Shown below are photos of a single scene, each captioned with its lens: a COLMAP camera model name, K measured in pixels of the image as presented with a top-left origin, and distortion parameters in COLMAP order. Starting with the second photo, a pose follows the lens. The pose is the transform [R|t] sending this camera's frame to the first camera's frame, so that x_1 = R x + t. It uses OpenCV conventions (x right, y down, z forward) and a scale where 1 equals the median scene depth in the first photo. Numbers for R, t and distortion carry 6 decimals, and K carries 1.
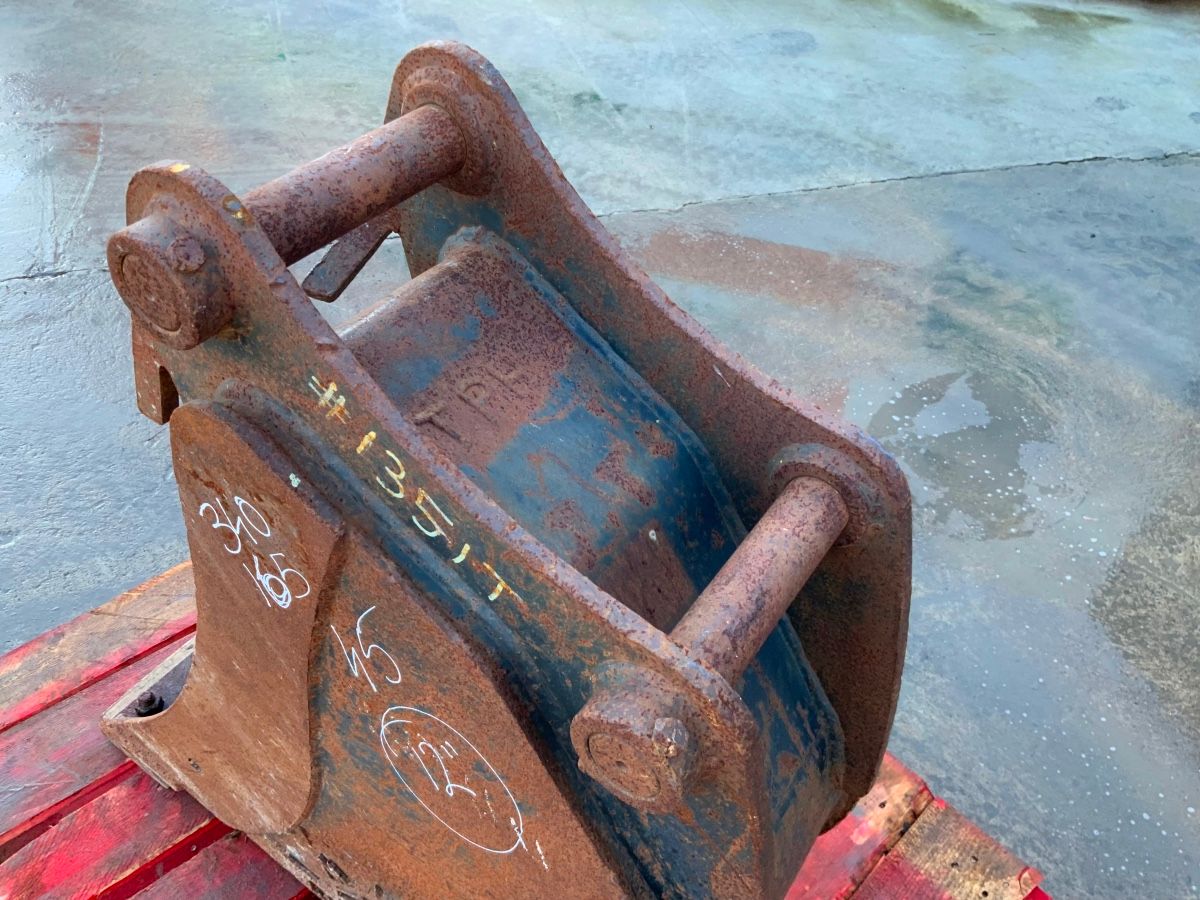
lens RADIAL K [[998.9, 0, 600.1], [0, 998.9, 446.8], [0, 0, 1]] dist [0.066980, -0.128118]
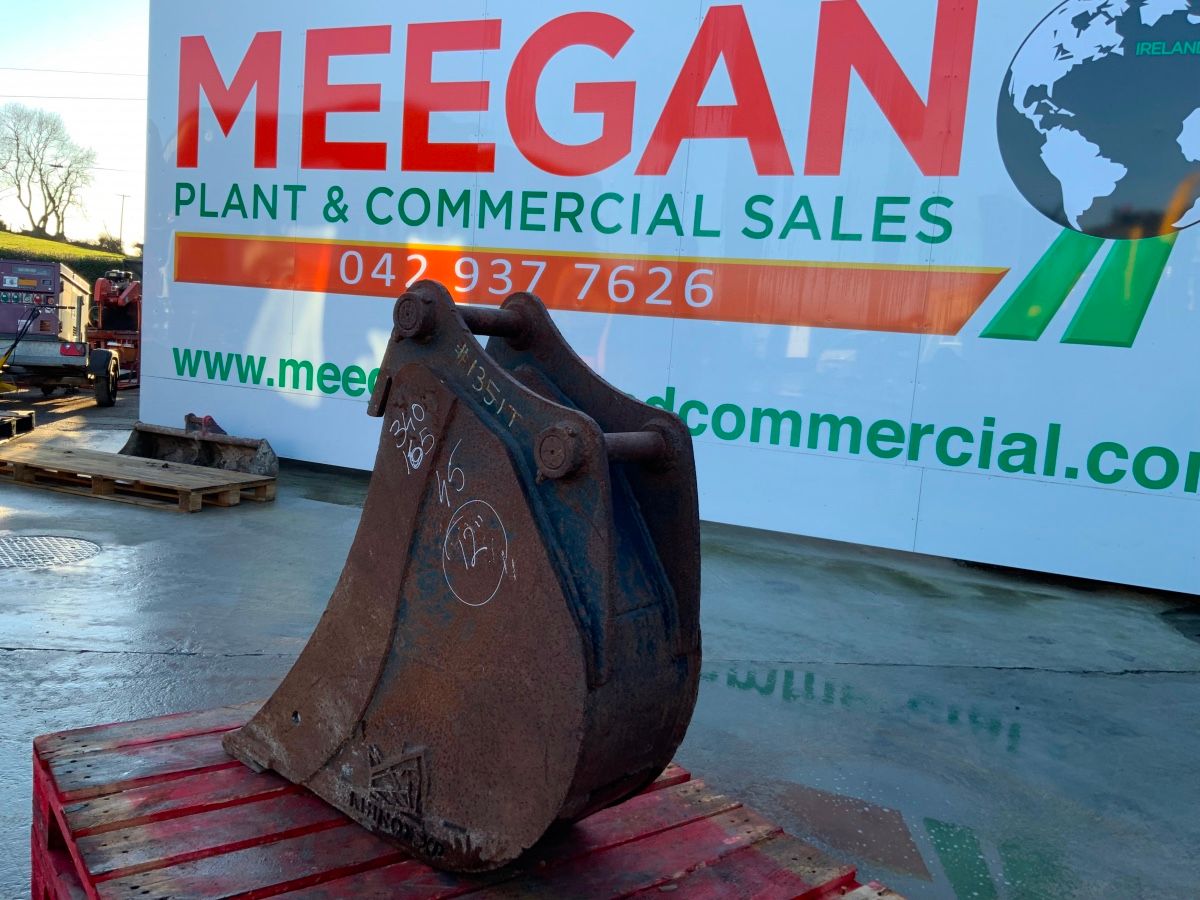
lens RADIAL K [[988.2, 0, 600.3], [0, 988.2, 444.3], [0, 0, 1]] dist [0.126204, -0.242466]
pose [[0.995613, 0.062798, -0.069362, 0.134955], [-0.091636, 0.804237, -0.587201, 0.749703], [0.018909, 0.590981, 0.806464, -0.446617]]
